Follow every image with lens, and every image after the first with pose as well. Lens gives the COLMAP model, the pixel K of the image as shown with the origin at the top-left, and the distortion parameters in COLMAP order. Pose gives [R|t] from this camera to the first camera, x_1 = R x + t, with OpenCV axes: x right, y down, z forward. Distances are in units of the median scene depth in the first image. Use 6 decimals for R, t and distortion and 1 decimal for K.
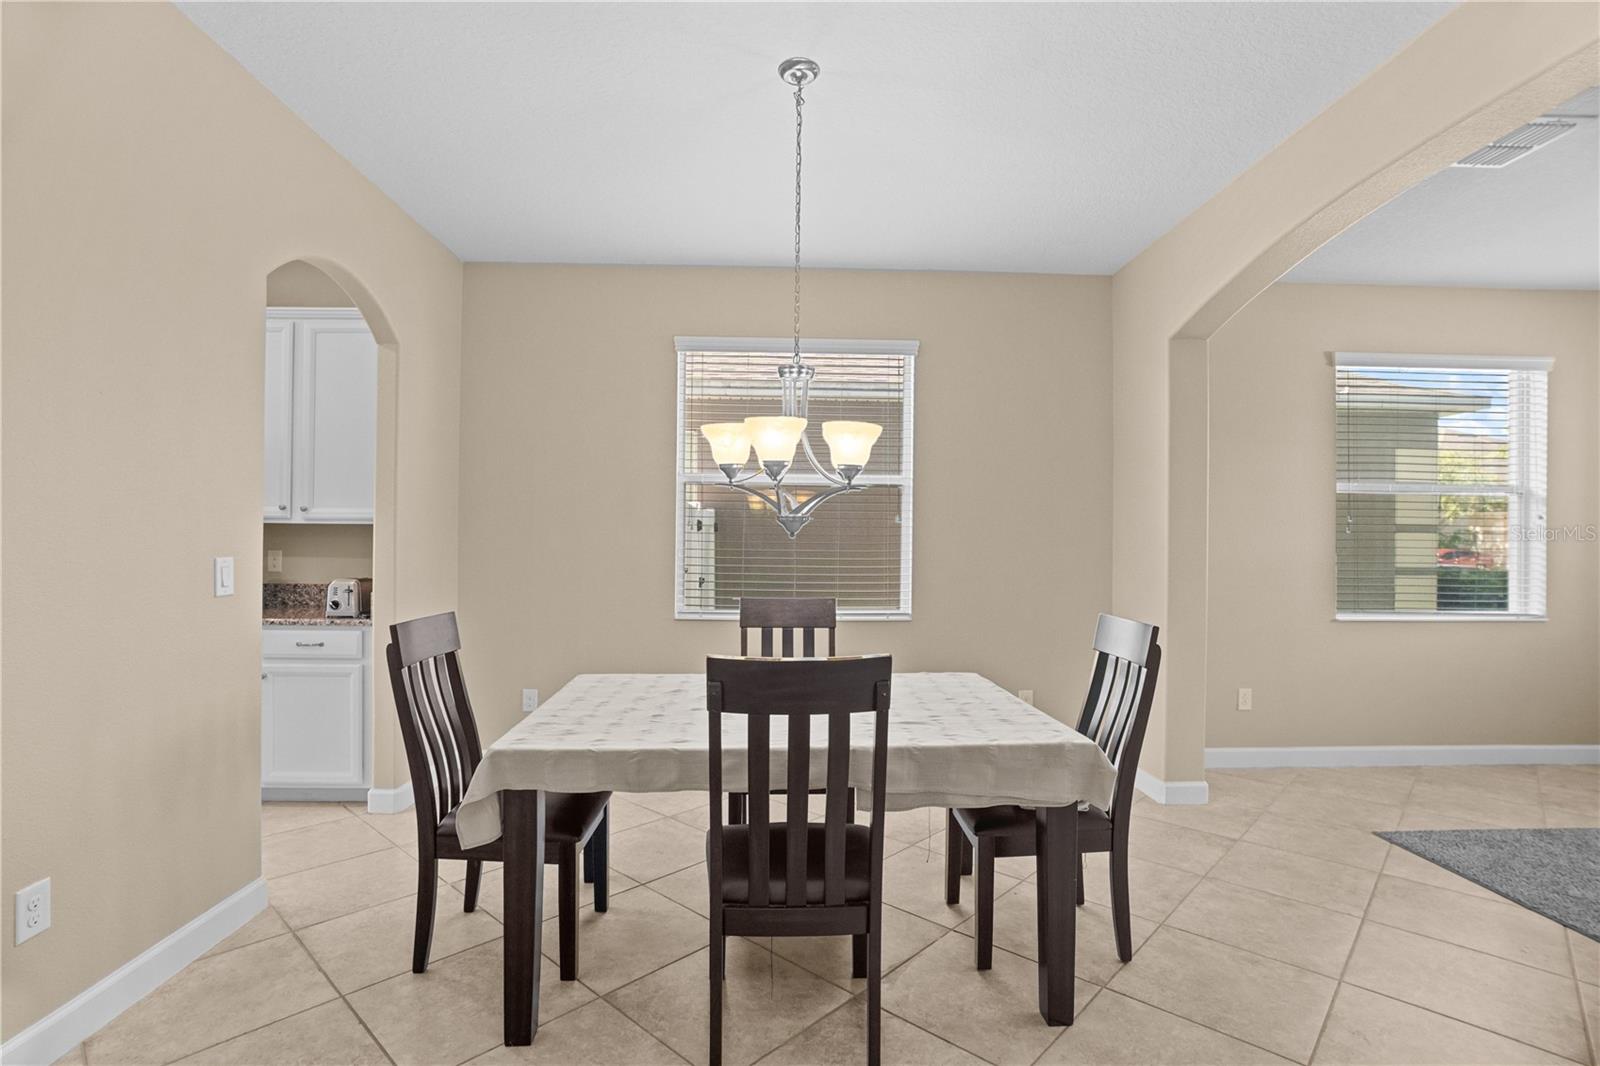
lens RADIAL K [[780.4, 0, 811.2], [0, 780.4, 540.9], [0, 0, 1]] dist [-0.069218, 0.035782]
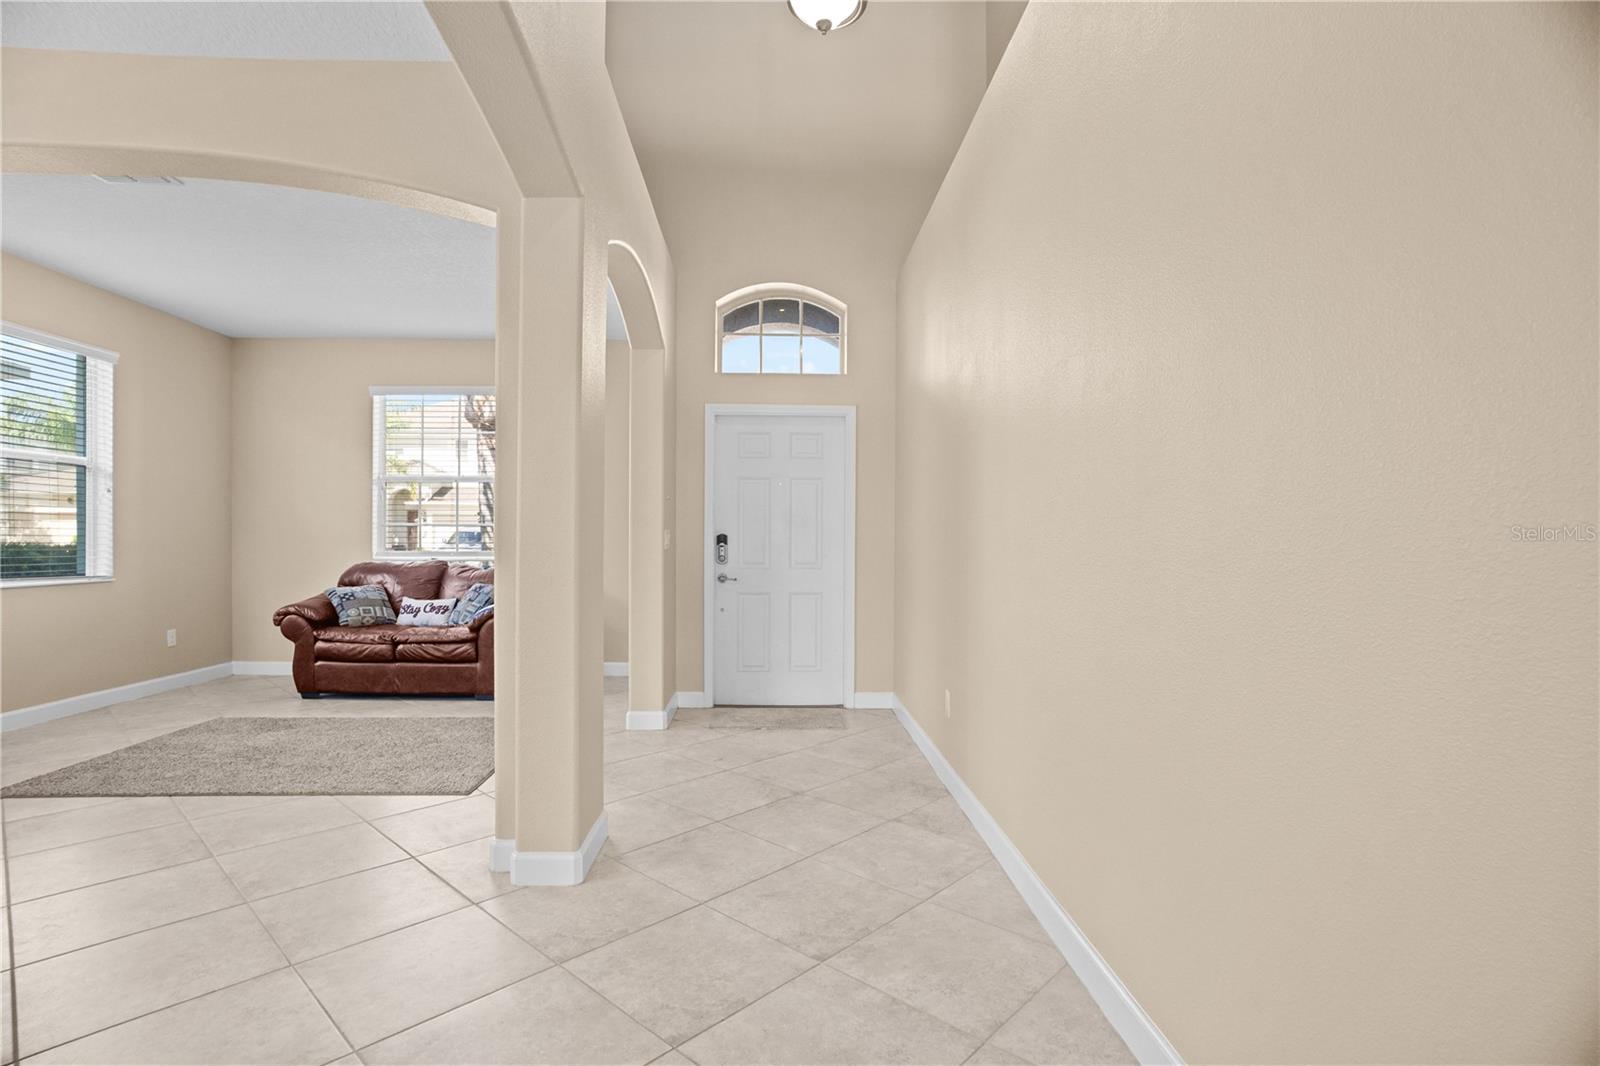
lens RADIAL K [[780.4, 0, 811.2], [0, 780.4, 540.9], [0, 0, 1]] dist [-0.069218, 0.035782]
pose [[0.000866, -0.016015, 0.999871, -0.238844], [-0.009221, 0.999829, 0.016022, 0.023138], [-0.999957, -0.009233, 0.000719, -0.090378]]
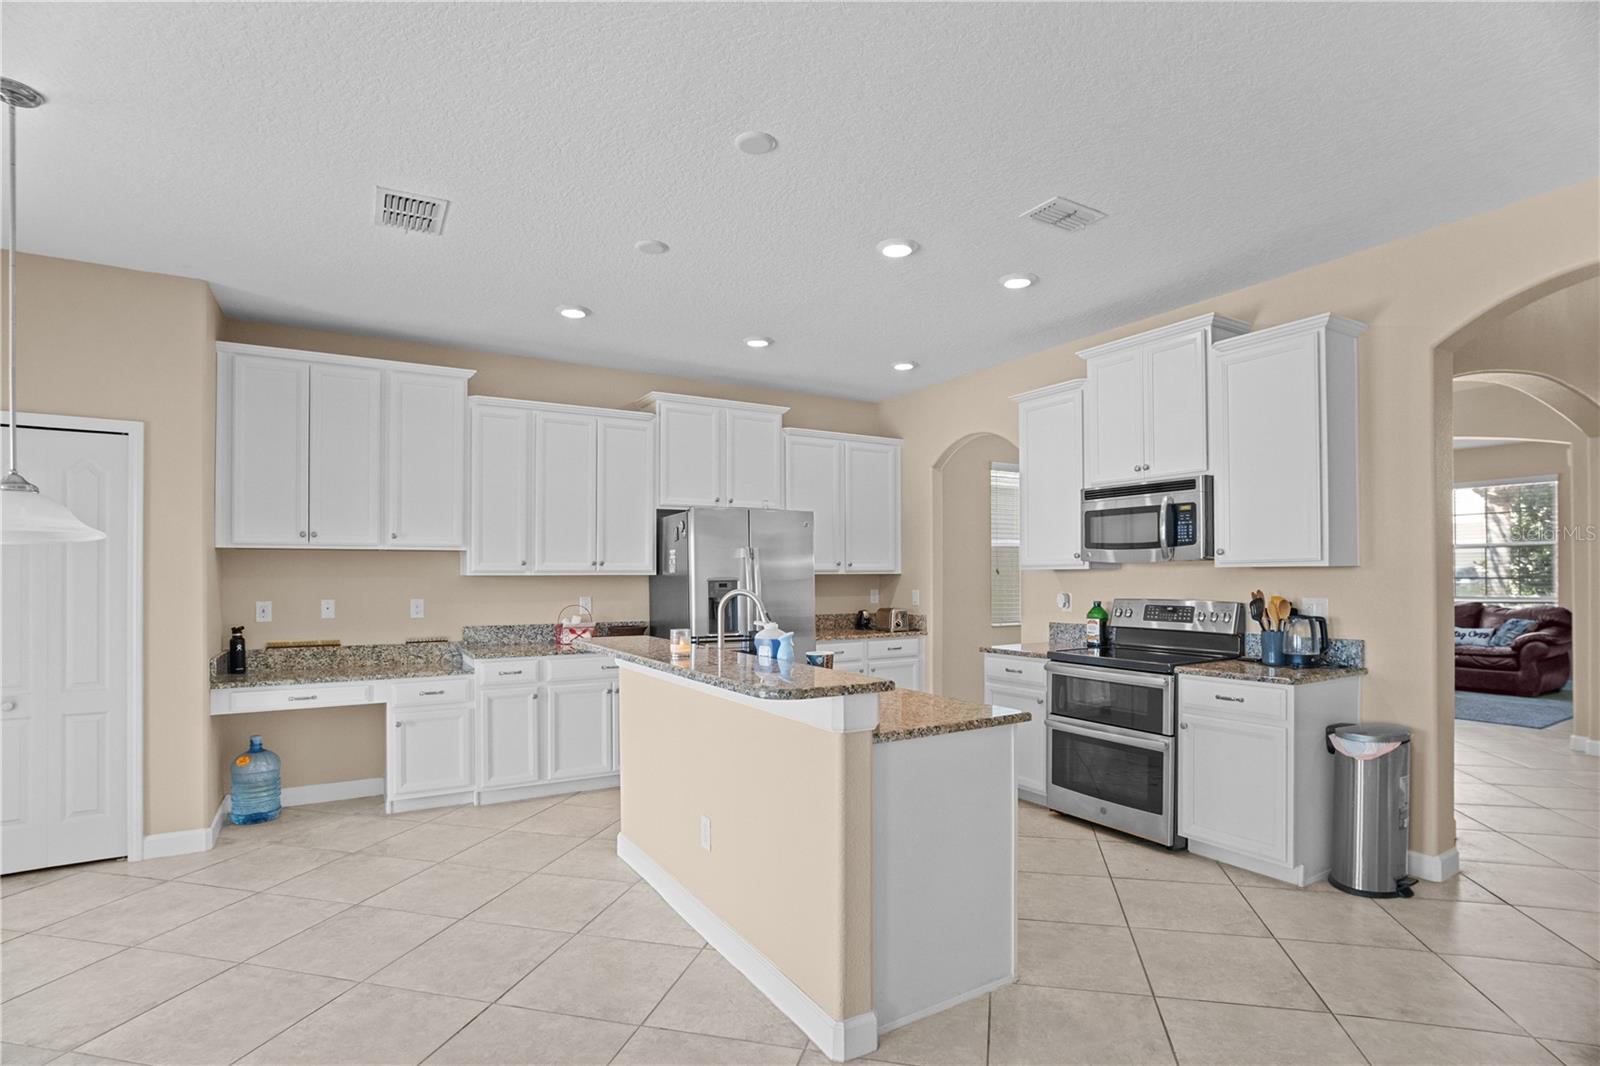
lens RADIAL K [[802.6, 0, 819.8], [0, 802.6, 578.0], [0, 0, 1]] dist [-0.074381, 0.042695]
pose [[0.874886, -0.016904, 0.484033, -1.727670], [0.016761, 0.999849, 0.004622, -0.028102], [-0.484038, 0.004069, 0.875037, -0.463085]]
